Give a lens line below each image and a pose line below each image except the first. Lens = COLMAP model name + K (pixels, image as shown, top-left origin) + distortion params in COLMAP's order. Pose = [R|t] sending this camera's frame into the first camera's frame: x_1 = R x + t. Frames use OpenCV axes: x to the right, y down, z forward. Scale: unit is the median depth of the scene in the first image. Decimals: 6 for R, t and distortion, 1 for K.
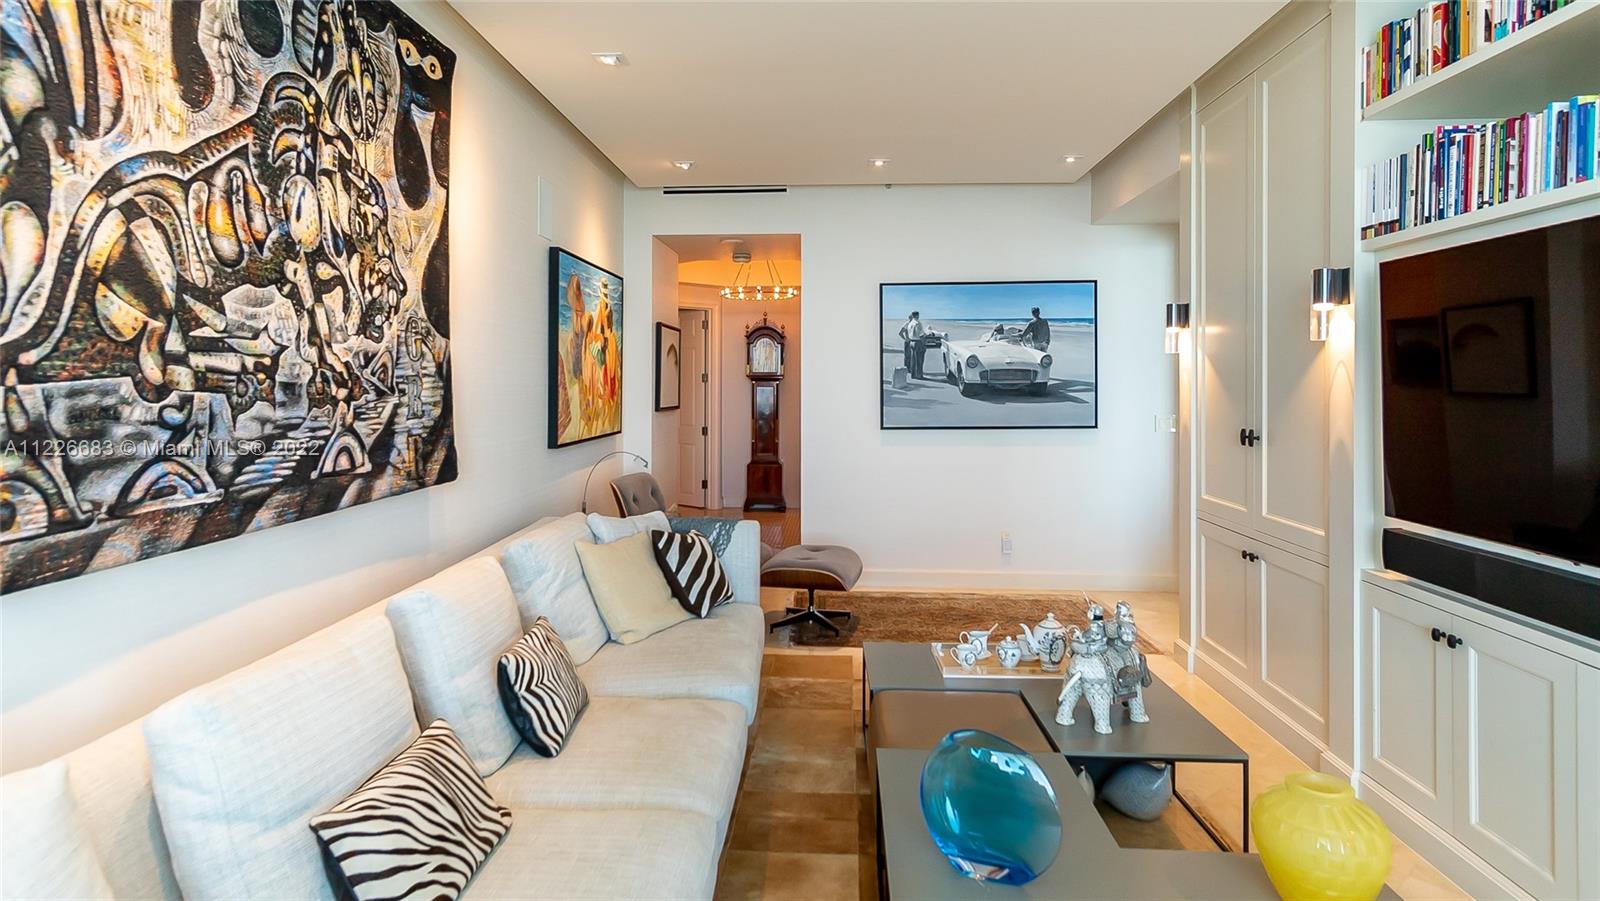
lens RADIAL K [[878.4, 0, 797.5], [0, 878.4, 451.3], [0, 0, 1]] dist [-0.002294, 0.004107]
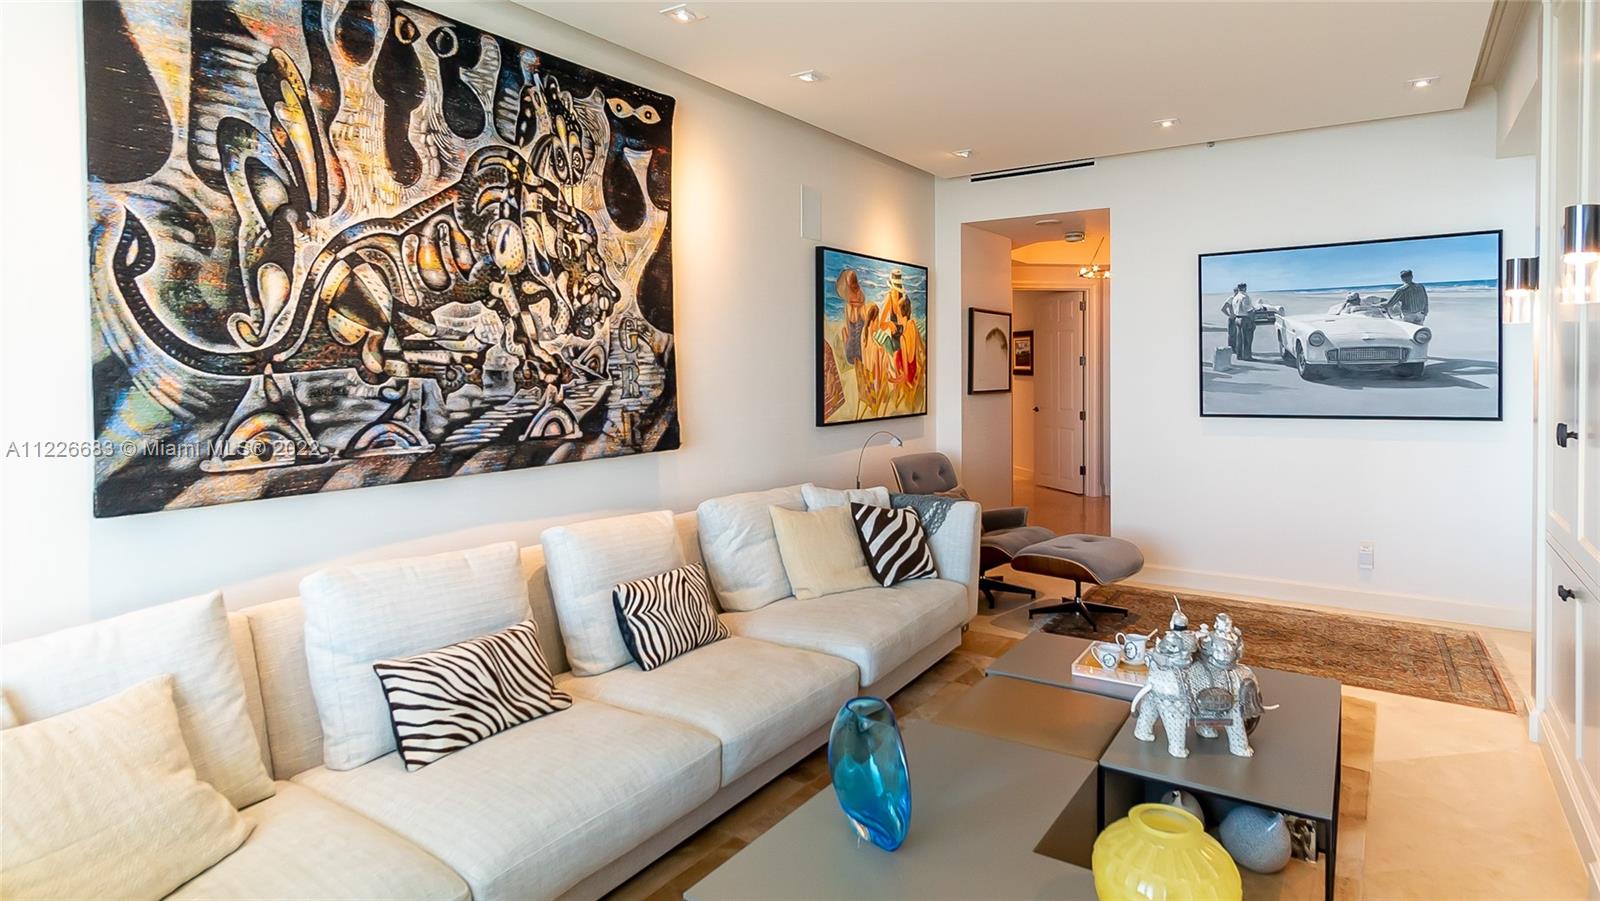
lens RADIAL K [[878.4, 0, 824.1], [0, 878.4, 459.7], [0, 0, 1]] dist [-0.002294, 0.004107]
pose [[0.863620, 0.045173, -0.502115, 0.532279], [-0.030922, 0.998849, 0.036677, -0.004042], [0.503194, -0.016149, 0.864023, 0.054601]]
